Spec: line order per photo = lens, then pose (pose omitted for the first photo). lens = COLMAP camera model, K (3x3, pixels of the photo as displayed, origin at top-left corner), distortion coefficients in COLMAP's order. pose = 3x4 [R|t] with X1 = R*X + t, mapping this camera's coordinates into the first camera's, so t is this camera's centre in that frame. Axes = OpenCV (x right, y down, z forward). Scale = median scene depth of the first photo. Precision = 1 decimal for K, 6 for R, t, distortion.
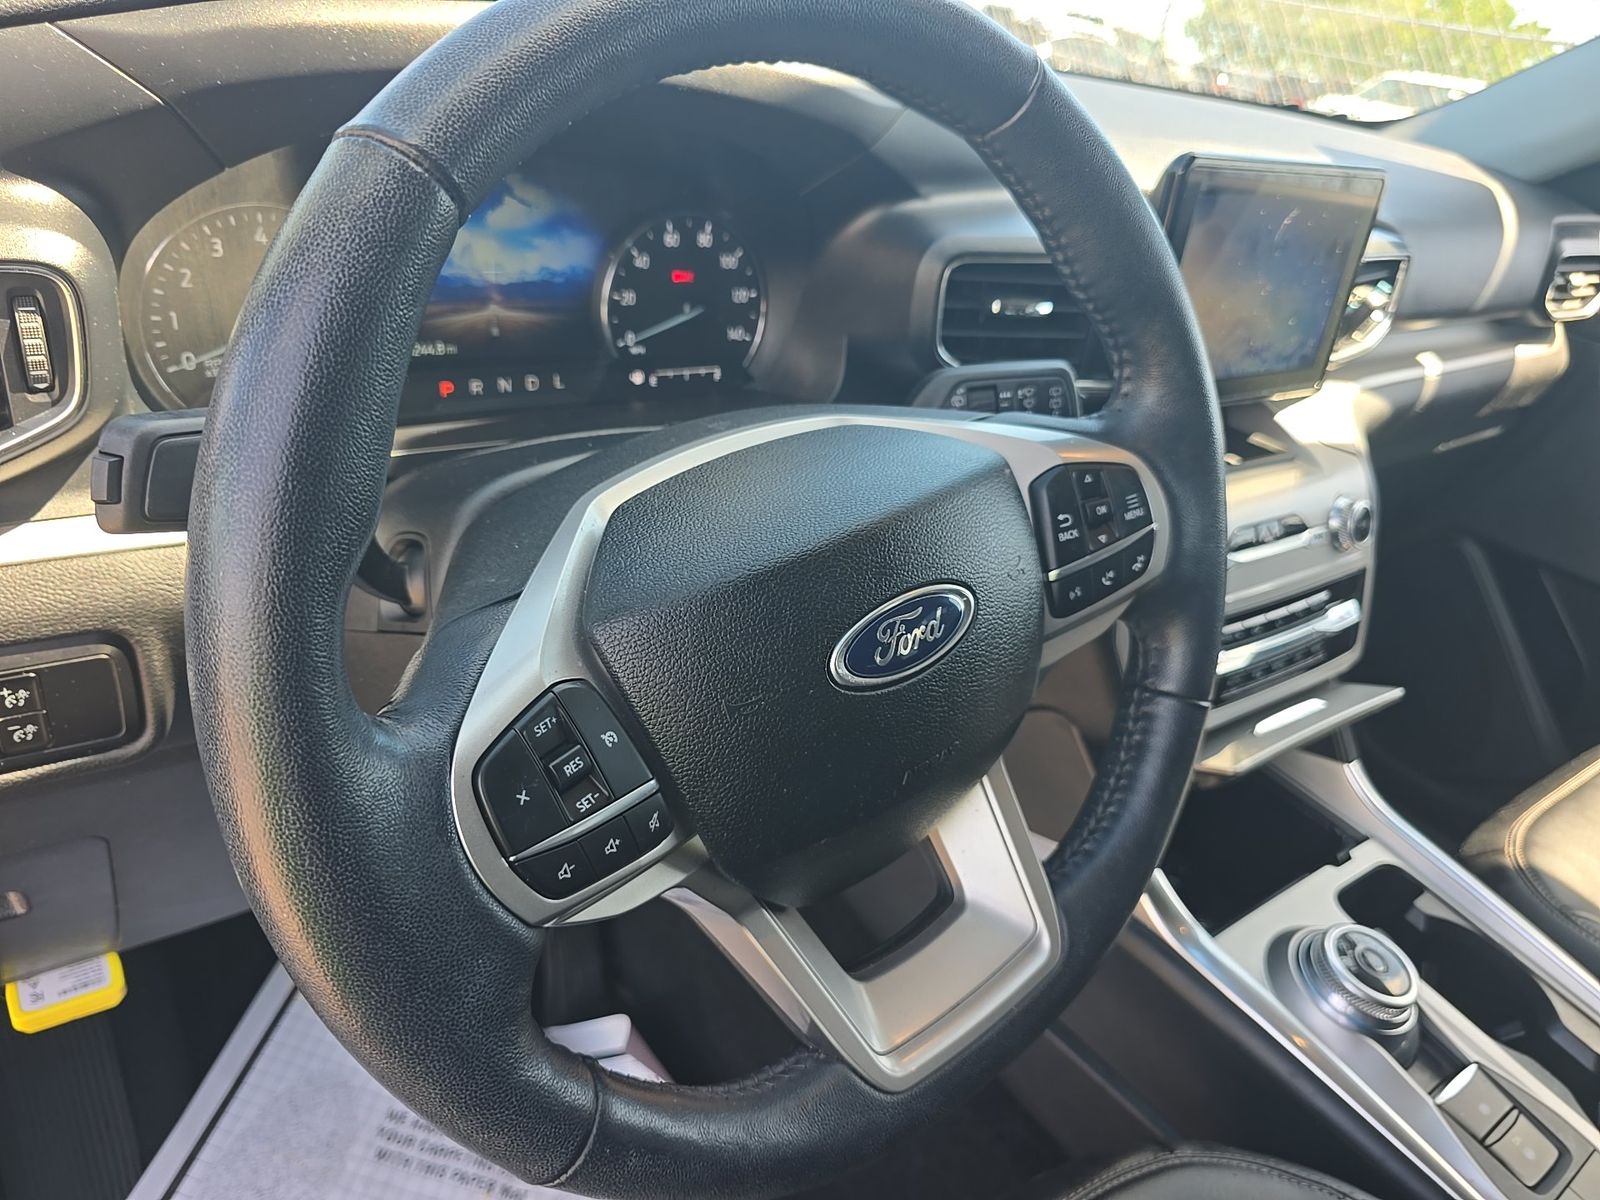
lens RADIAL K [[1070.9, 0, 800.0], [0, 1070.9, 600.0], [0, 0, 1]] dist [0.040377, -0.038114]
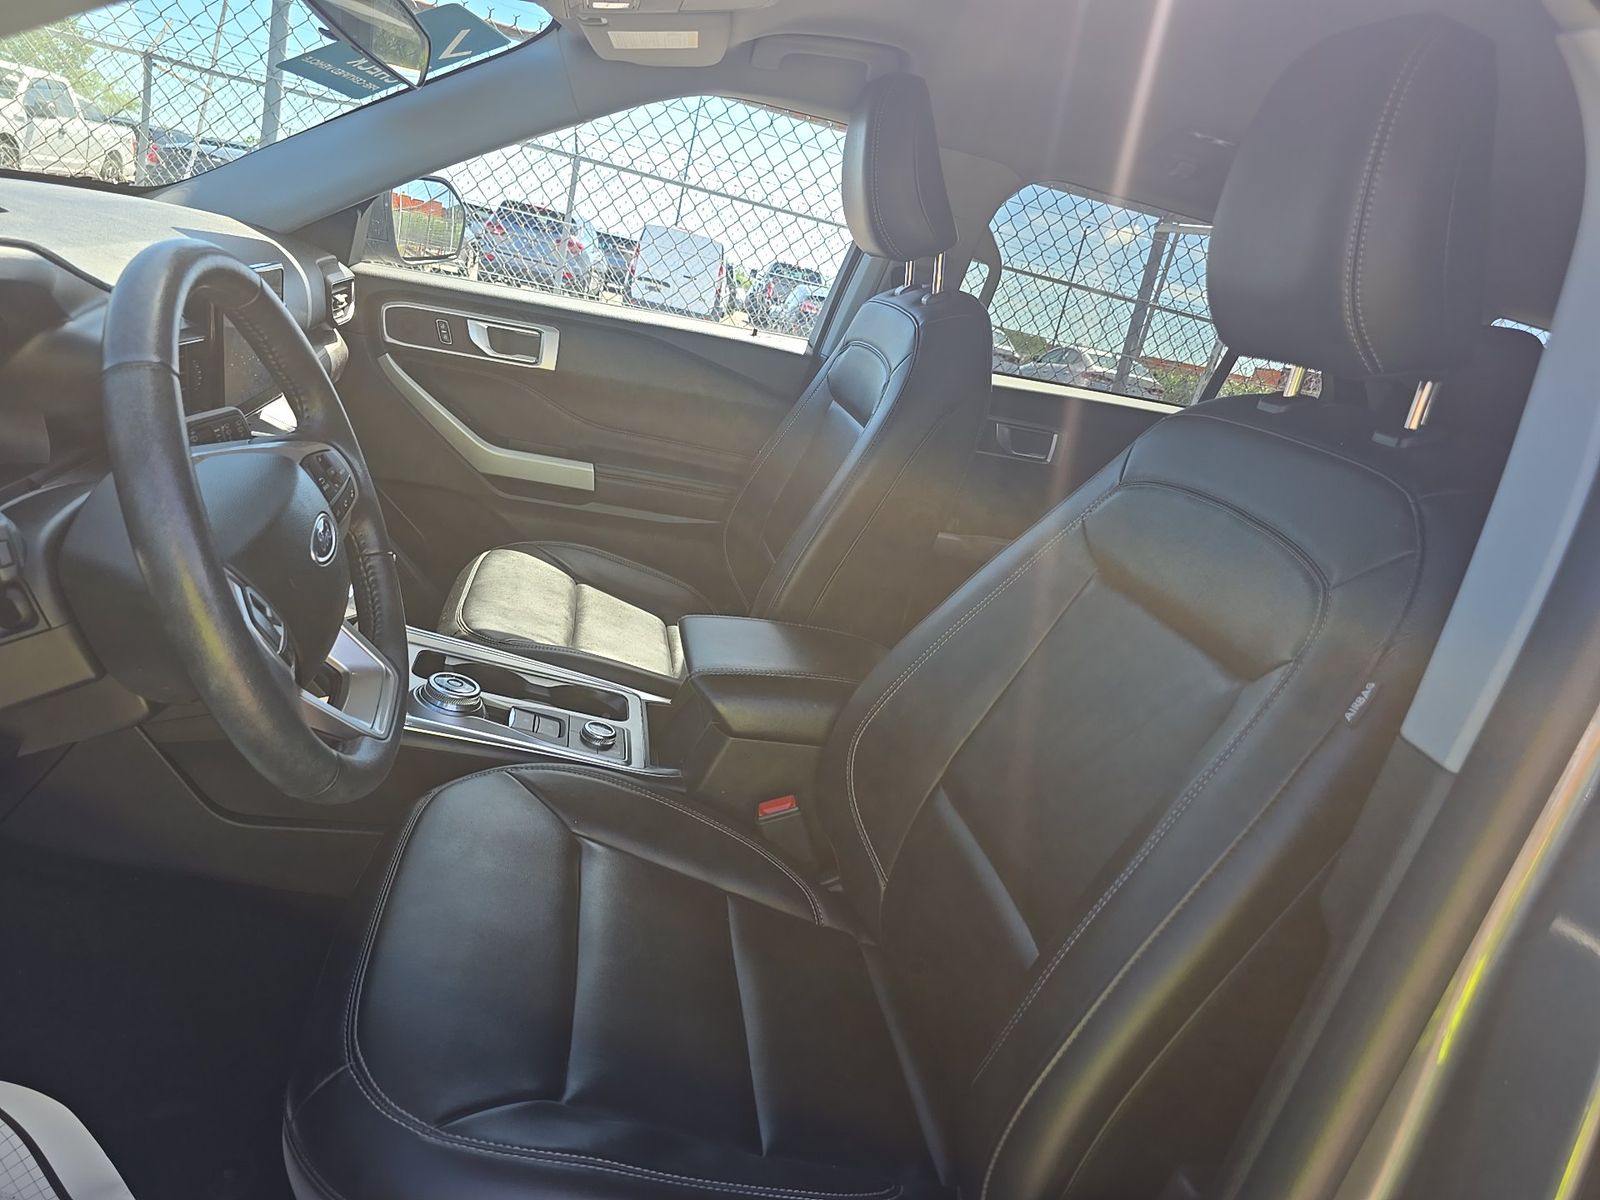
lens RADIAL K [[1070.9, 0, 800.0], [0, 1070.9, 600.0], [0, 0, 1]] dist [0.040377, -0.038114]
pose [[0.444042, -0.335266, 0.830917, -0.829929], [0.312451, 0.927085, 0.207095, -0.004484], [-0.839762, 0.167662, 0.516419, -0.577934]]
